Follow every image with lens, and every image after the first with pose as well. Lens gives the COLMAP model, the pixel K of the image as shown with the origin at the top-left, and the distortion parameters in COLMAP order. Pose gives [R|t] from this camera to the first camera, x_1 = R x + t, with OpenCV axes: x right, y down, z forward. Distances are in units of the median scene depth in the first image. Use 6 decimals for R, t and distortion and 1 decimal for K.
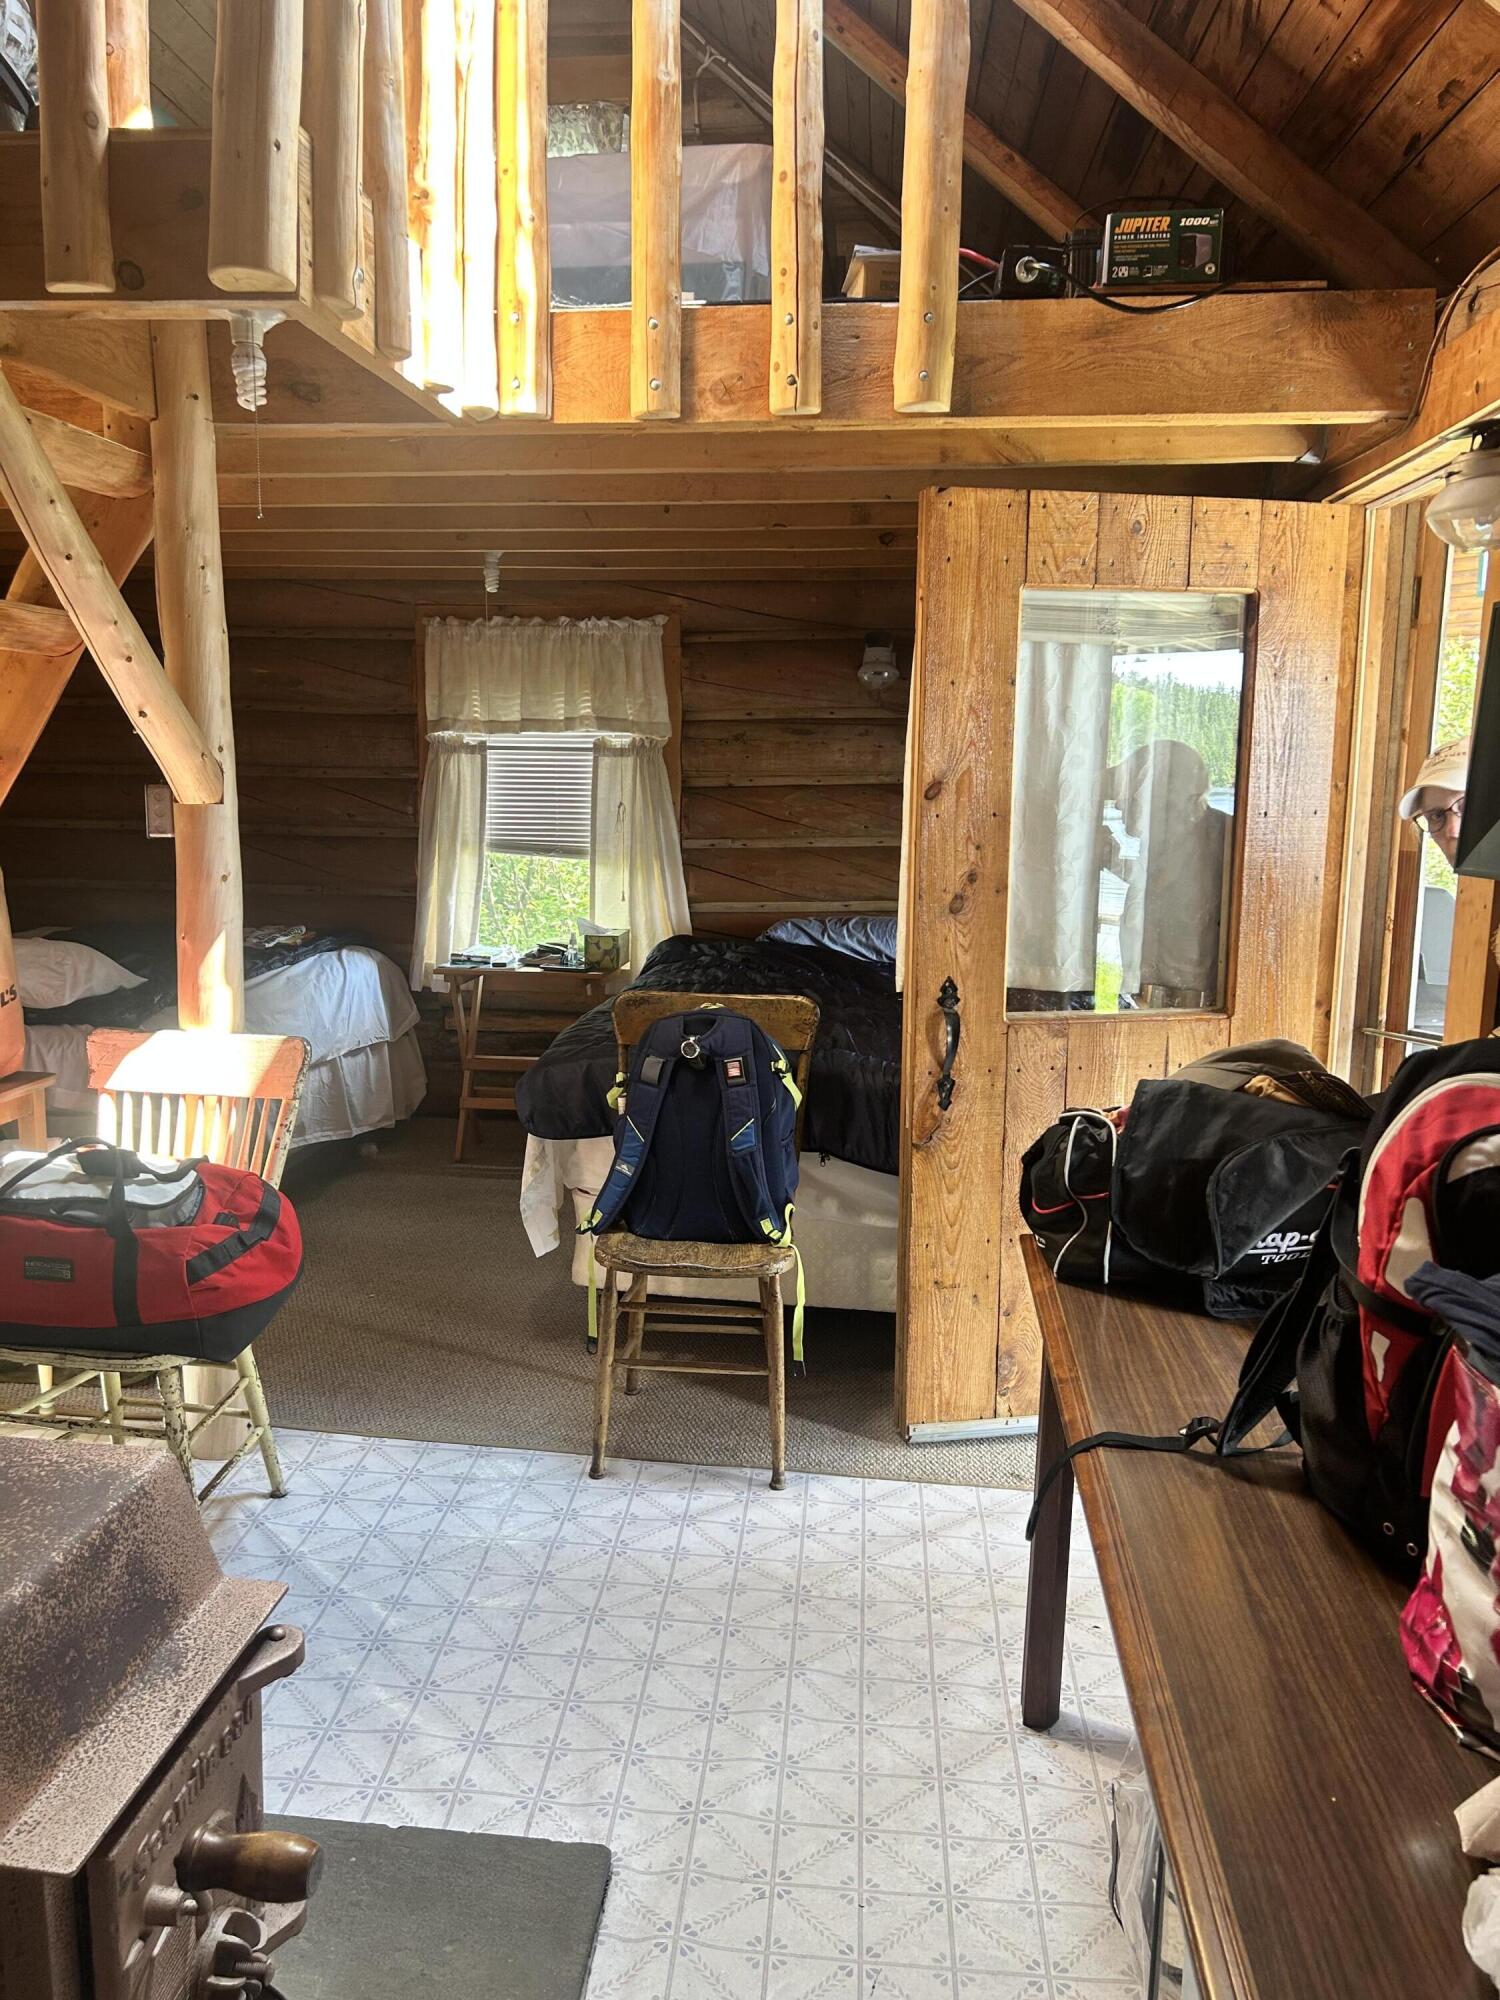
lens RADIAL K [[1495.6, 0, 750.2], [0, 1495.6, 1012.7], [0, 0, 1]] dist [0.073193, -0.083018]
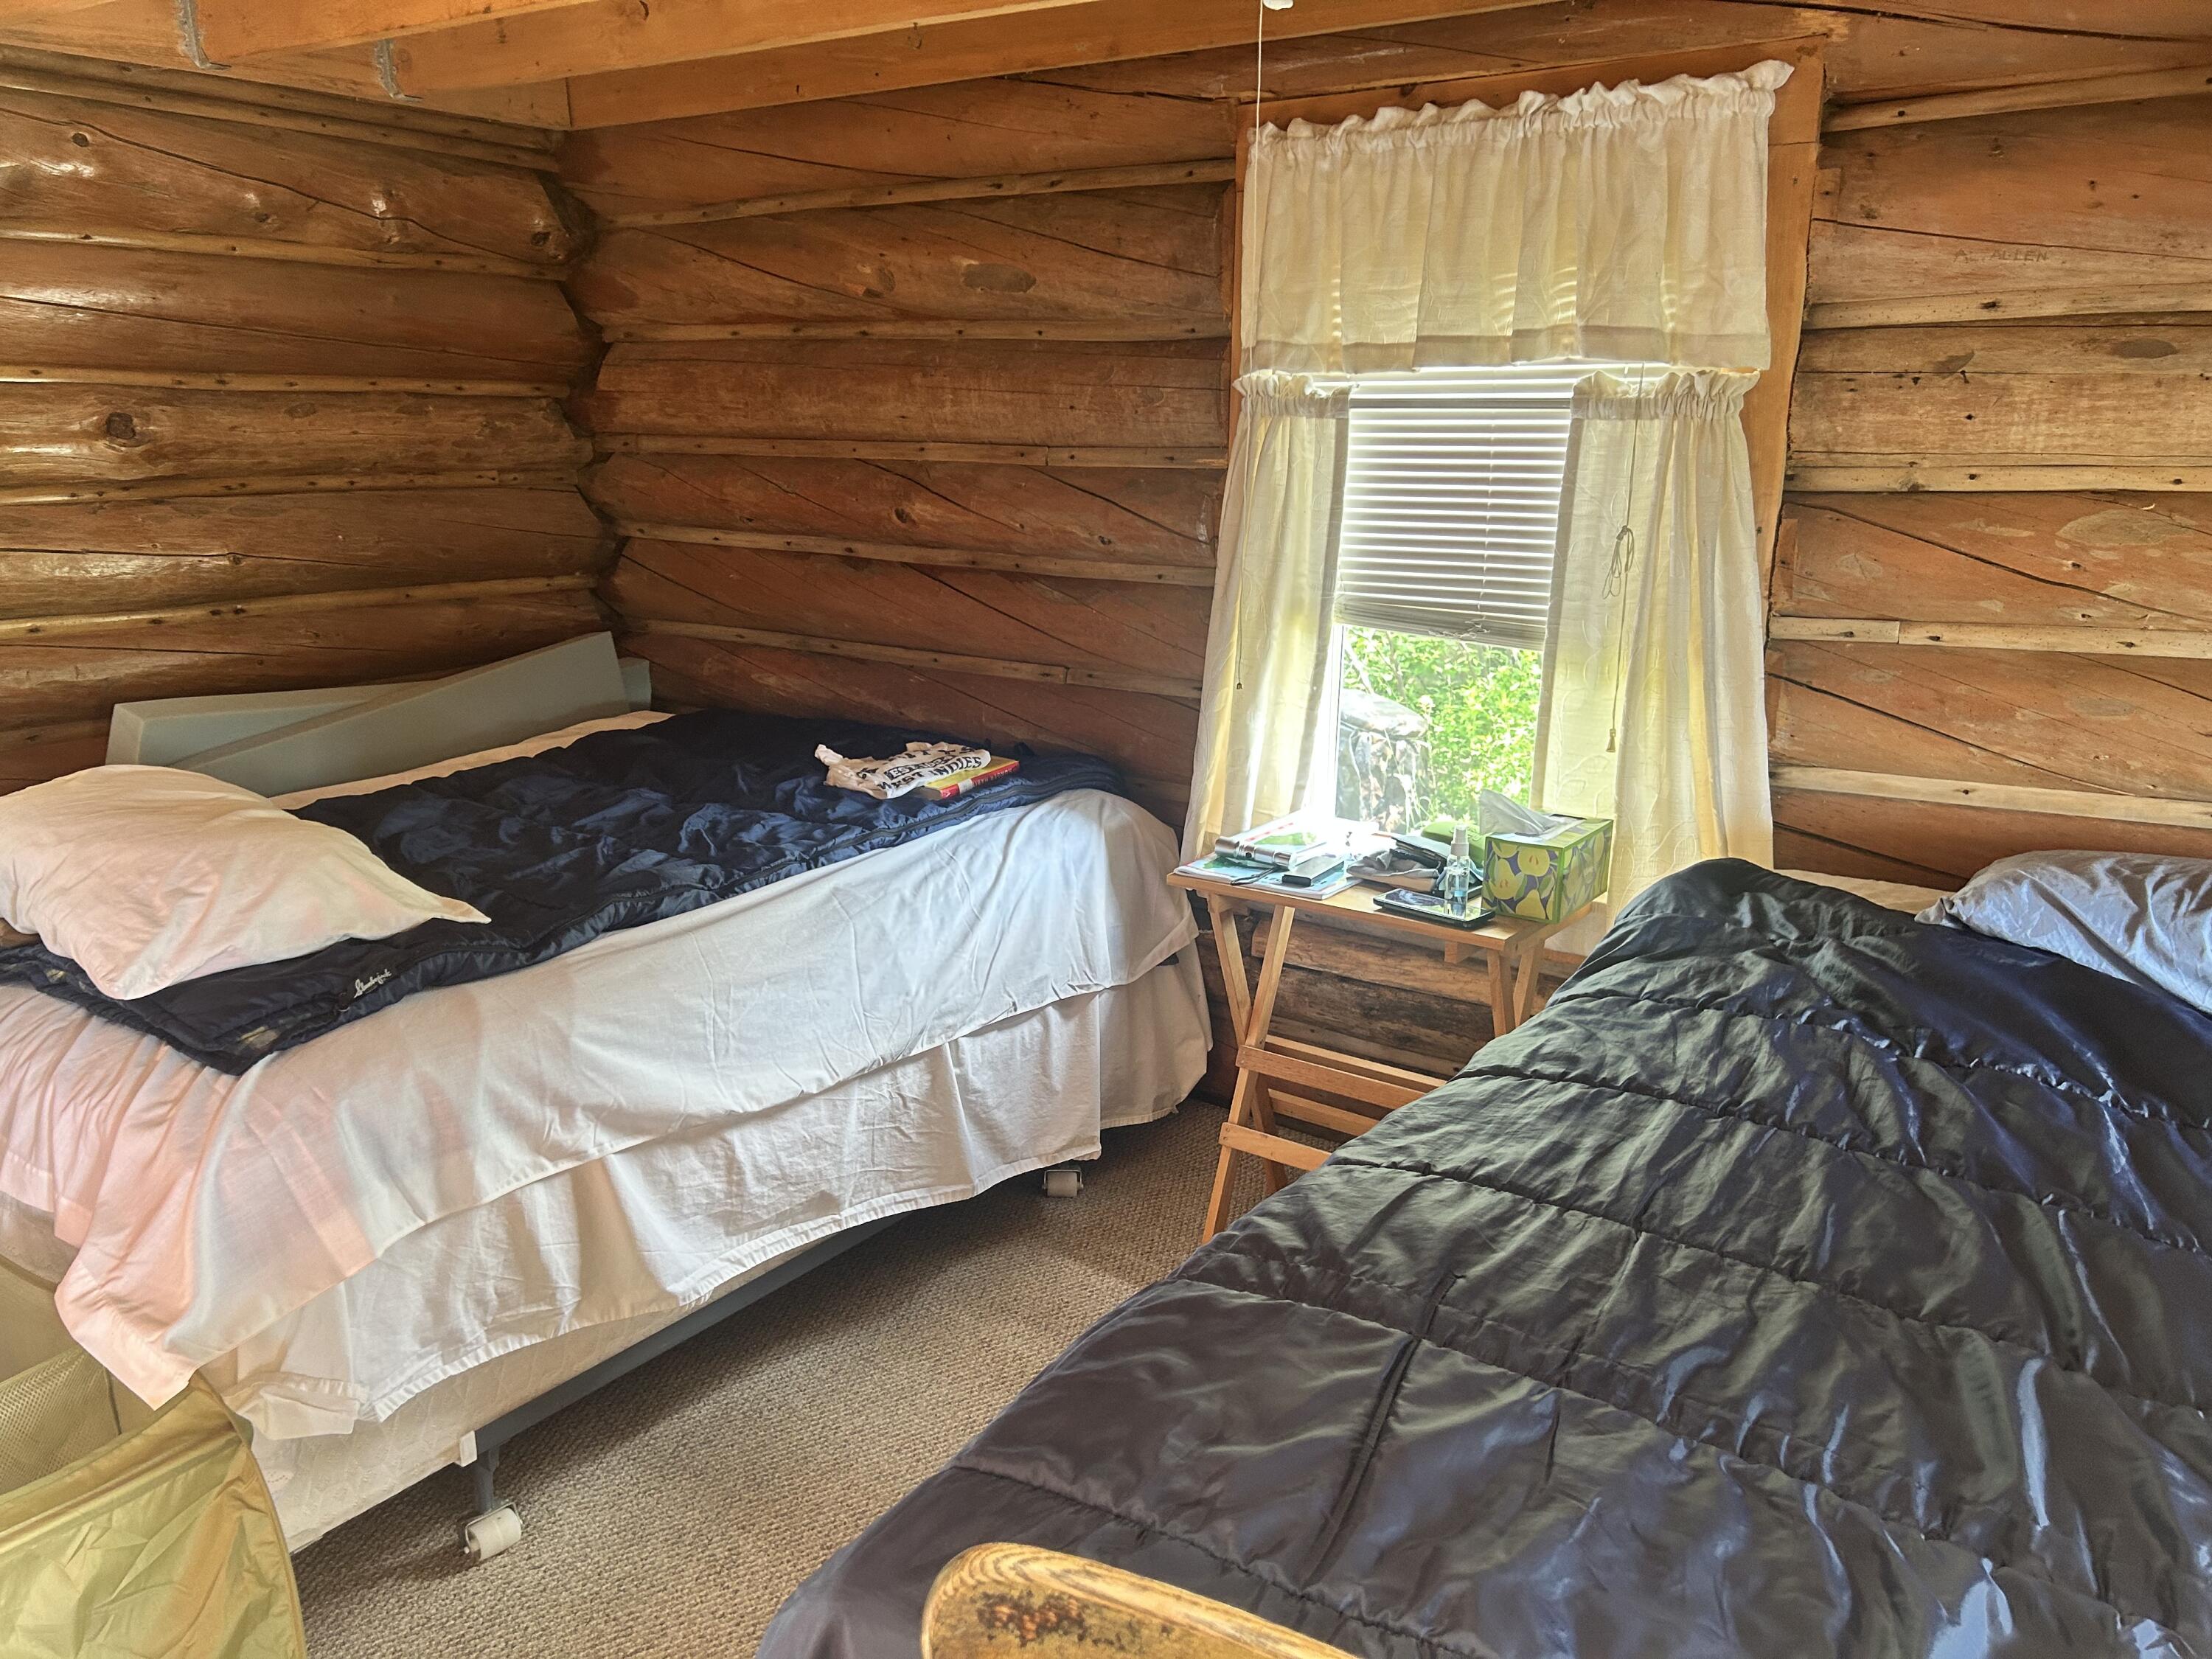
lens RADIAL K [[1654.1, 0, 1106.0], [0, 1654.1, 829.5], [0, 0, 1]] dist [0.073193, -0.083018]
pose [[0.874540, 0.111899, -0.471866, 0.019915], [-0.072866, 0.992289, 0.100265, -0.091031], [0.479447, -0.053303, 0.875950, 0.501409]]
